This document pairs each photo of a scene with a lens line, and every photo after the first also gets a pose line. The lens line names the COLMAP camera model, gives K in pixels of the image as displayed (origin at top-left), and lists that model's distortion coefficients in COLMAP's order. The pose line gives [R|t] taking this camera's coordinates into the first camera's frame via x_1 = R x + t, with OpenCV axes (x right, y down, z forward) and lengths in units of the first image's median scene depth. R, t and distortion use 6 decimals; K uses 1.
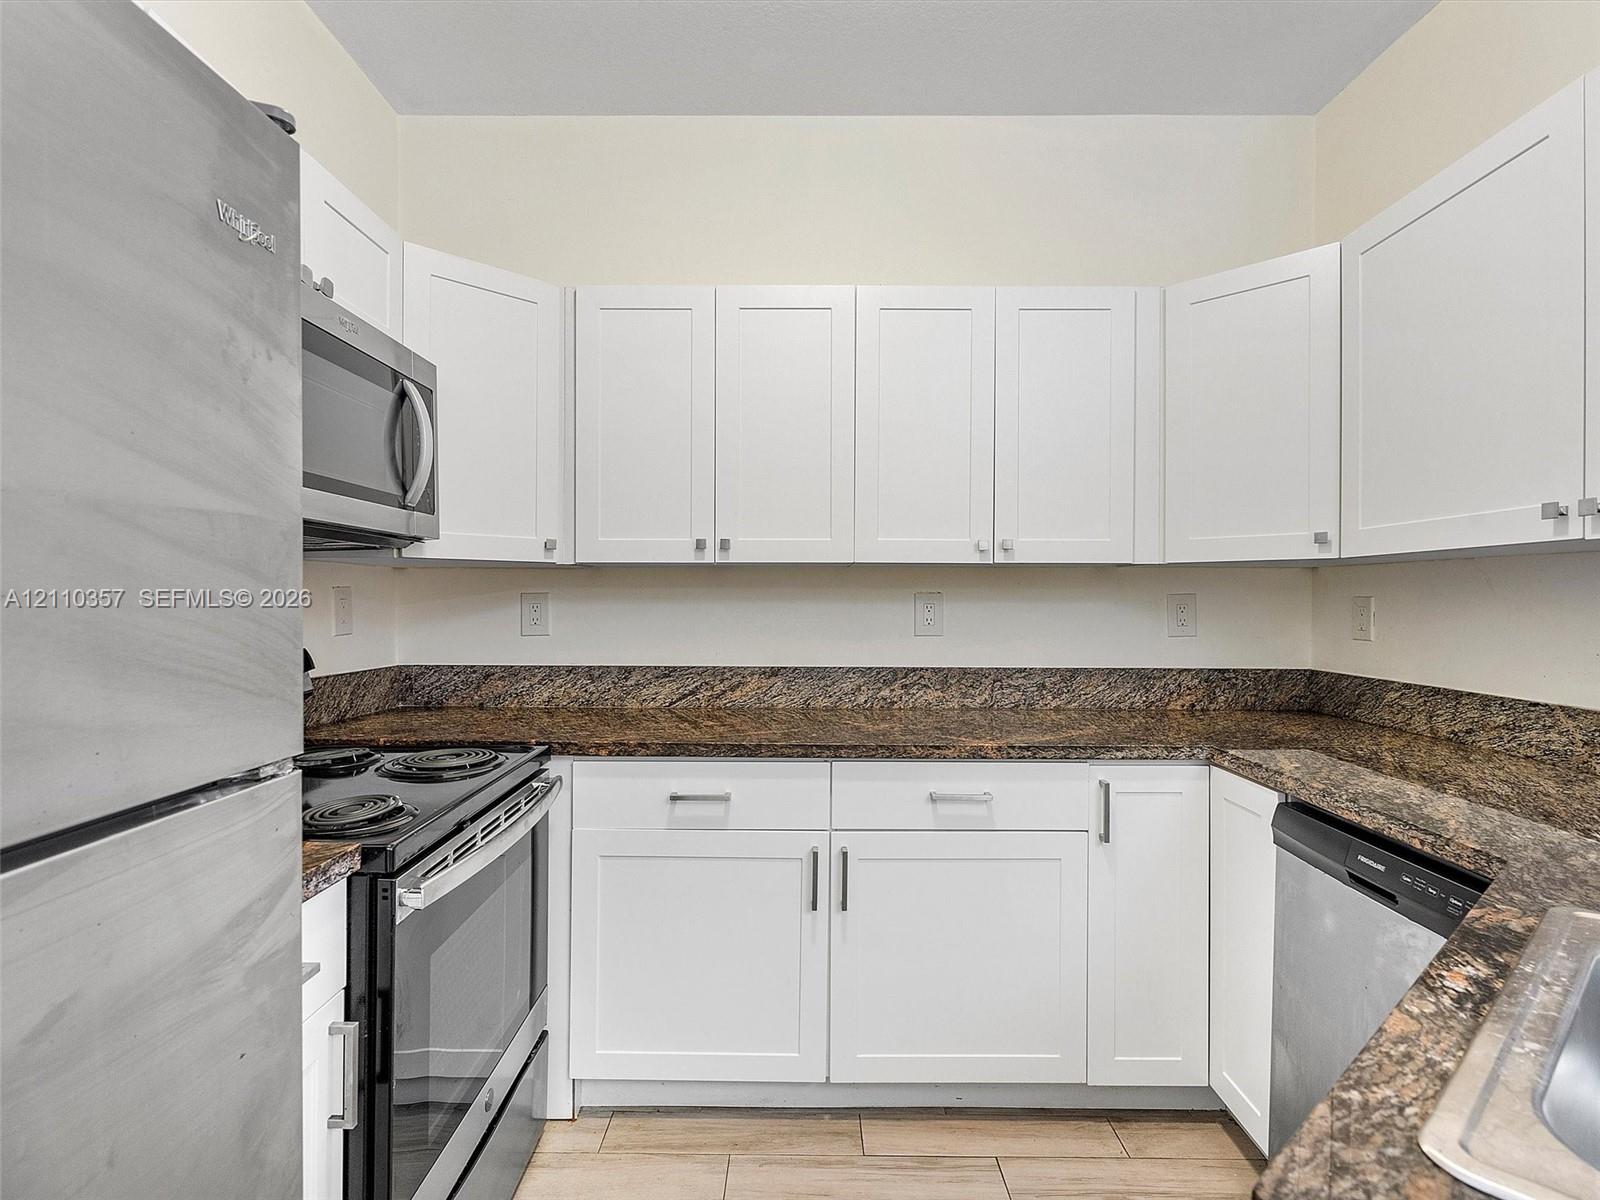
lens RADIAL K [[818.1, 0, 800.0], [0, 818.1, 600.0], [0, 0, 1]] dist [-0.007109, 0.002241]
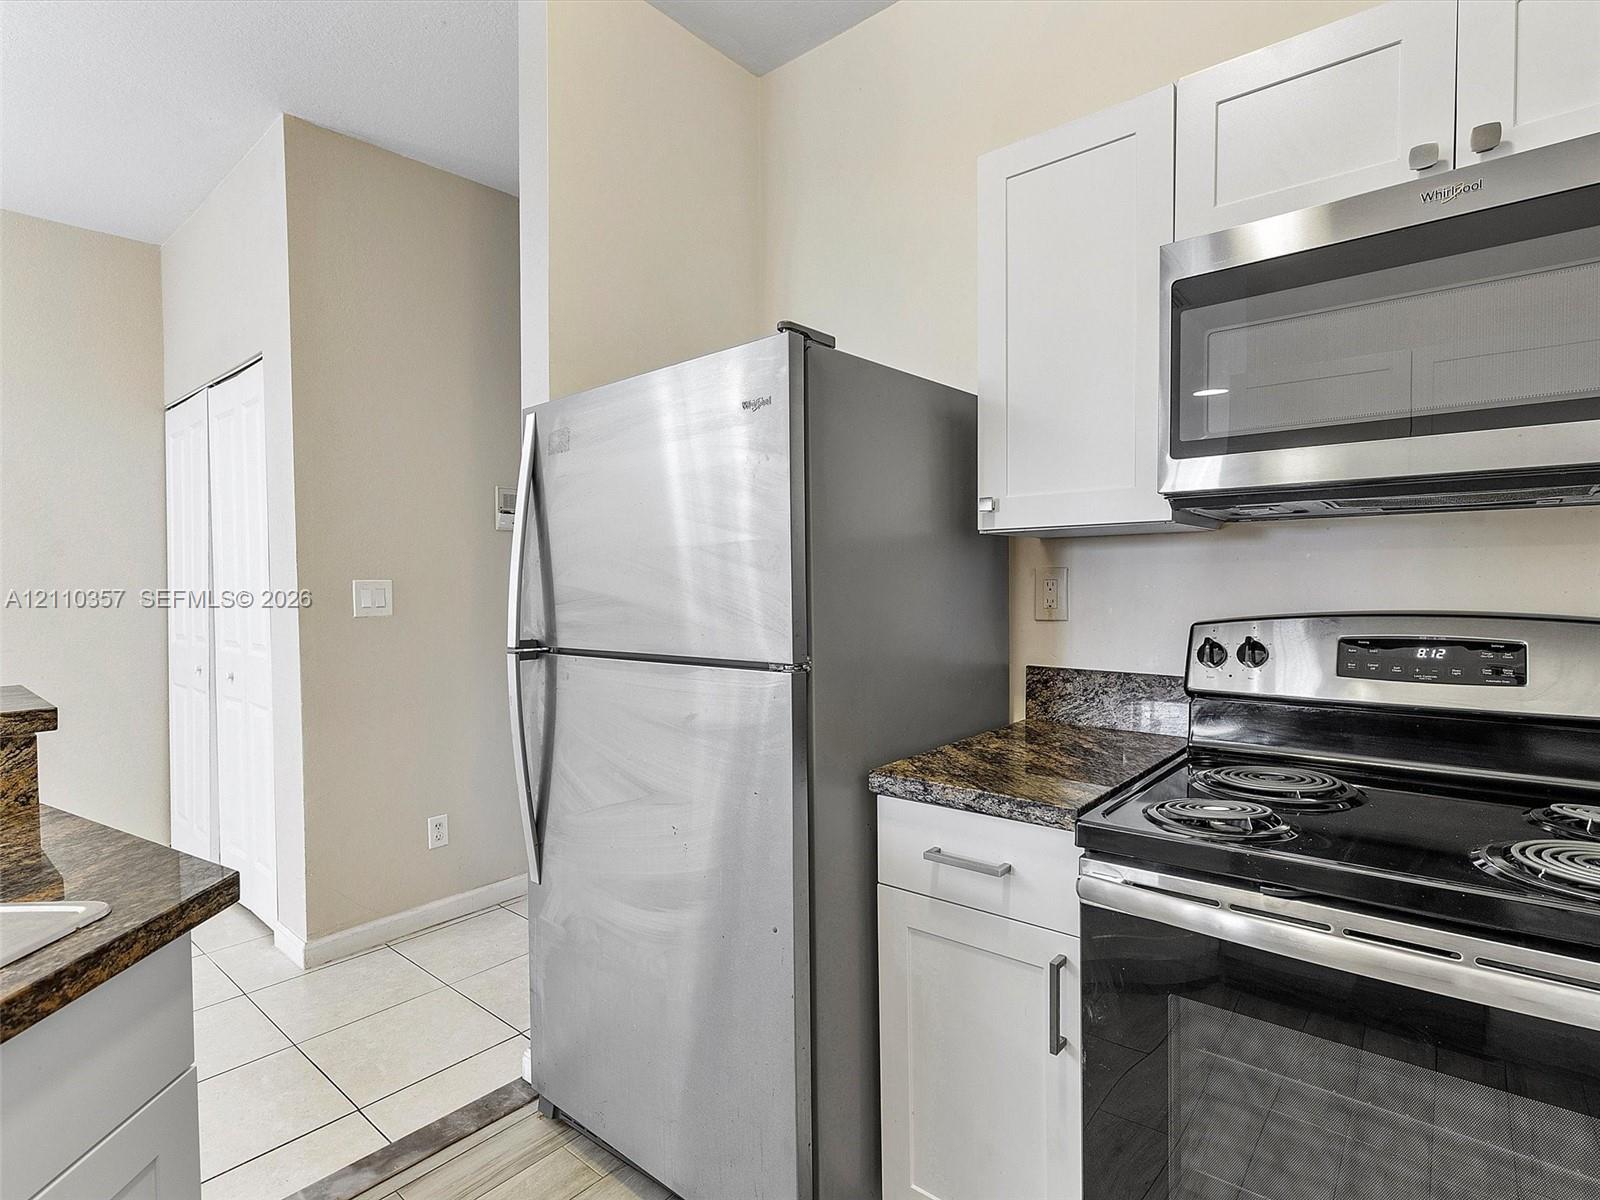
lens RADIAL K [[818.1, 0, 800.0], [0, 818.1, 600.0], [0, 0, 1]] dist [-0.007109, 0.002241]
pose [[-0.646509, 0.023650, -0.762540, 0.255091], [0.005746, 0.999642, 0.026132, -0.001387], [0.762885, 0.012513, -0.646413, 0.722899]]
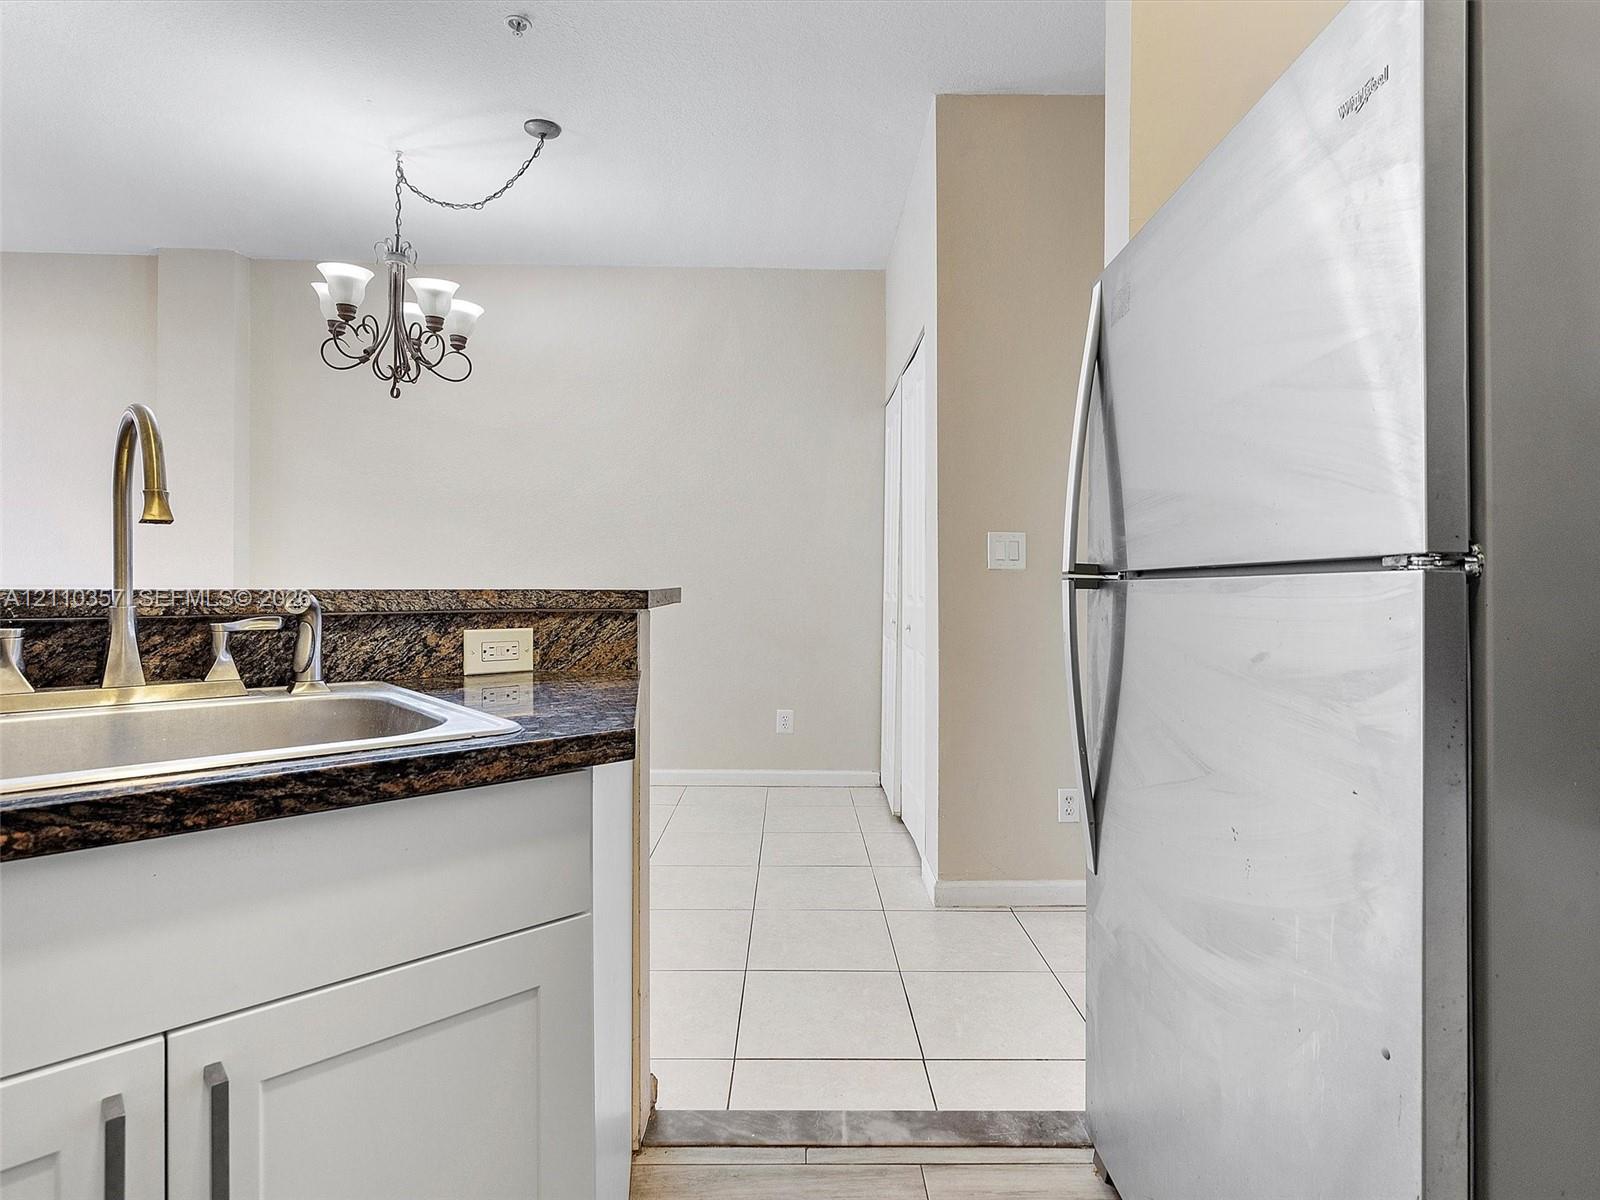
lens RADIAL K [[818.0, 0, 794.4], [0, 818.0, 575.4], [0, 0, 1]] dist [-0.004148, 0.000012]
pose [[-0.999783, -0.011726, -0.017216, 0.046190], [-0.011716, 0.999931, -0.000634, 0.073696], [0.017223, -0.000432, -0.999852, 0.637103]]
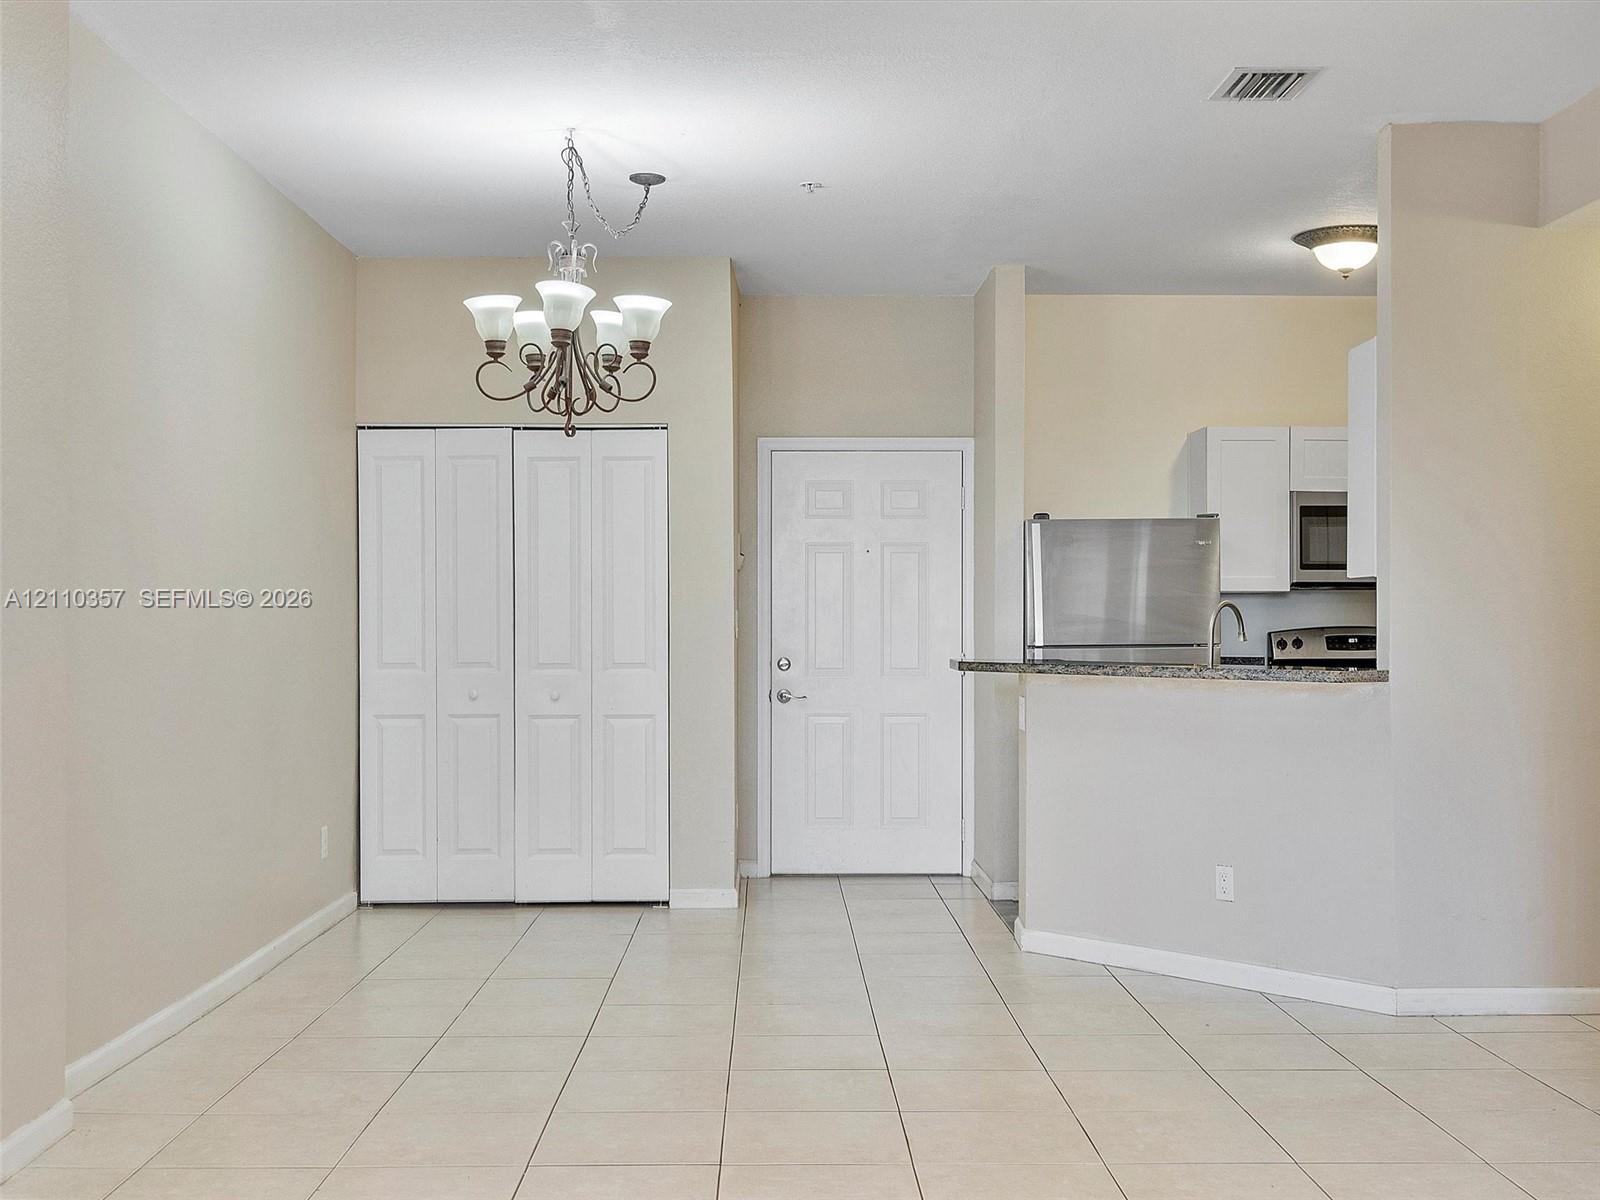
lens RADIAL K [[1819.8, 0, 770.1], [0, 1819.8, 624.7], [0, 0, 1]] dist [0.015131, -0.019452]
pose [[0.003698, -0.001905, -0.999991, 3.326082], [-0.001676, 0.999997, -0.001911, 0.033237], [0.999992, 0.001683, 0.003695, -0.555363]]
